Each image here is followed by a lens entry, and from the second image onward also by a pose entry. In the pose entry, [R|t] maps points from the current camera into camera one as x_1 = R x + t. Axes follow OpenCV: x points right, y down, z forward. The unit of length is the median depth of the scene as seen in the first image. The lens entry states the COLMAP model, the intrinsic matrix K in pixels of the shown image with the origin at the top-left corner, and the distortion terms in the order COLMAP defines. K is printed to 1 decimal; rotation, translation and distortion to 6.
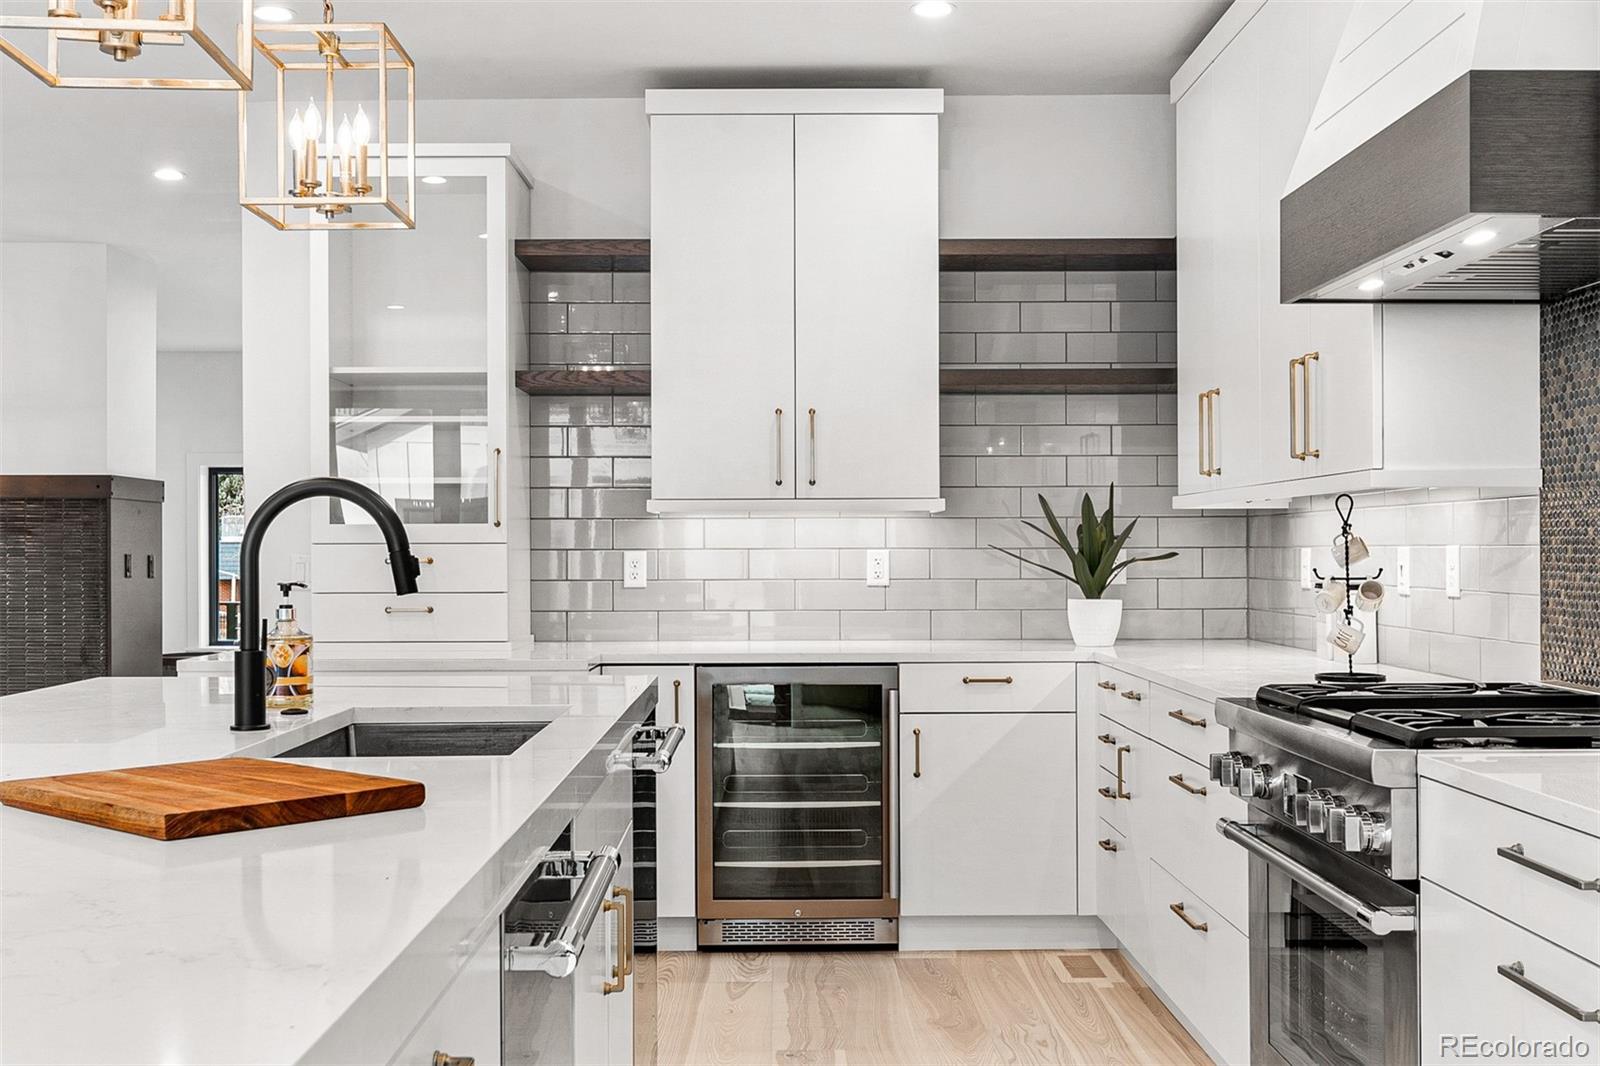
lens RADIAL K [[1724.1, 0, 800.0], [0, 1724.1, 533.0], [0, 0, 1]] dist [-0.012536, 0.020825]
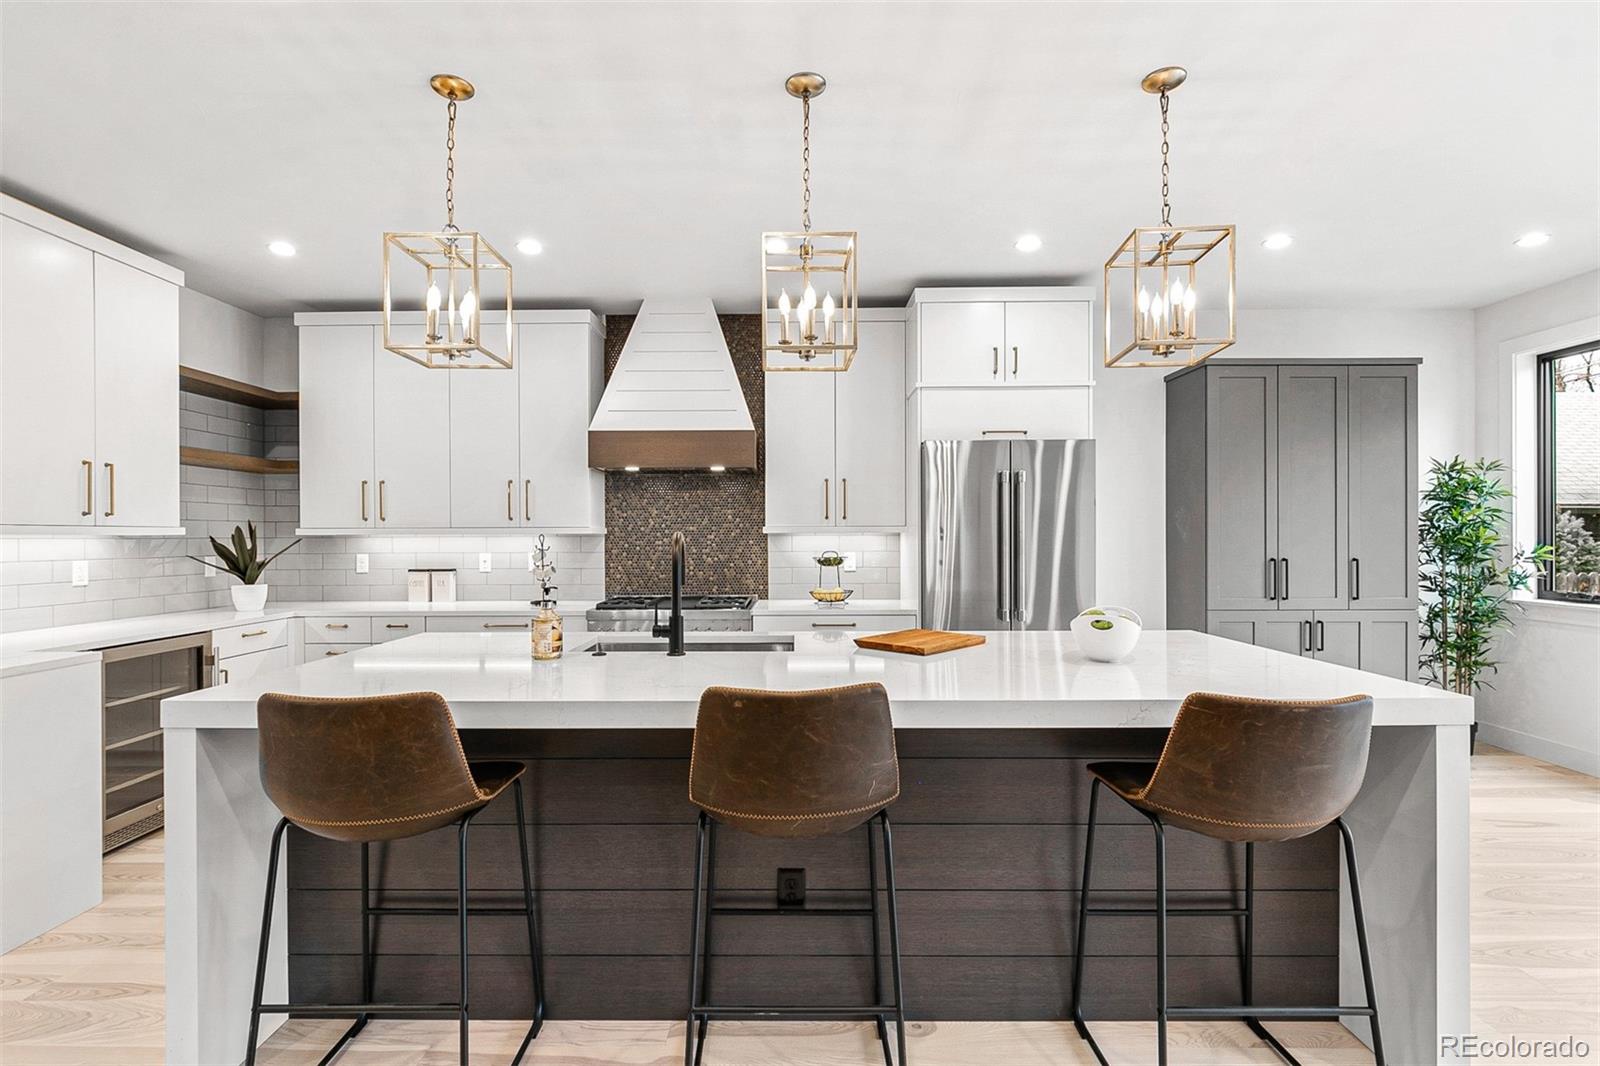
lens RADIAL K [[722.8, 0, 803.8], [0, 722.8, 539.4], [0, 0, 1]] dist [-0.028352, -0.000160]
pose [[0.024136, 0.001103, 0.999708, -0.569801], [-0.005944, 0.999982, -0.000960, -0.011440], [-0.999691, -0.005919, 0.024142, 0.402196]]
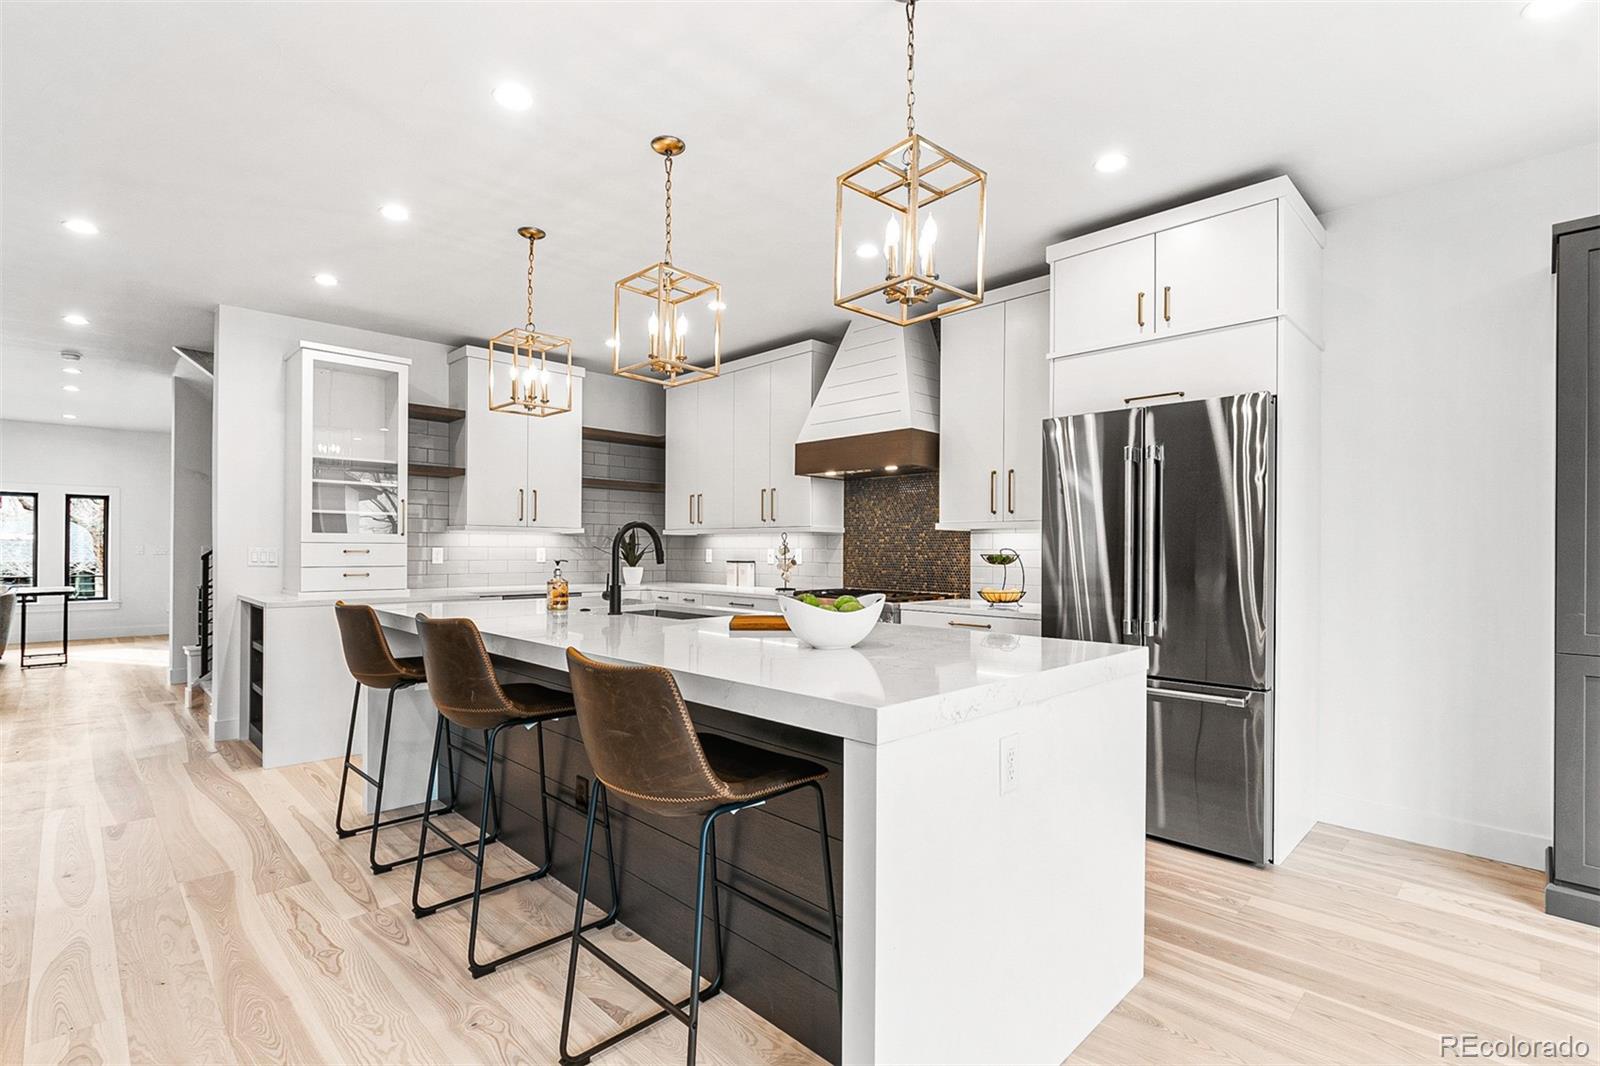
lens RADIAL K [[734.7, 0, 805.2], [0, 734.7, 549.0], [0, 0, 1]] dist [0.000763, -0.000042]
pose [[0.717262, 0.008689, 0.696750, -0.442606], [-0.015705, 0.999870, 0.003698, 0.001535], [-0.696627, -0.013595, 0.717305, -0.013947]]
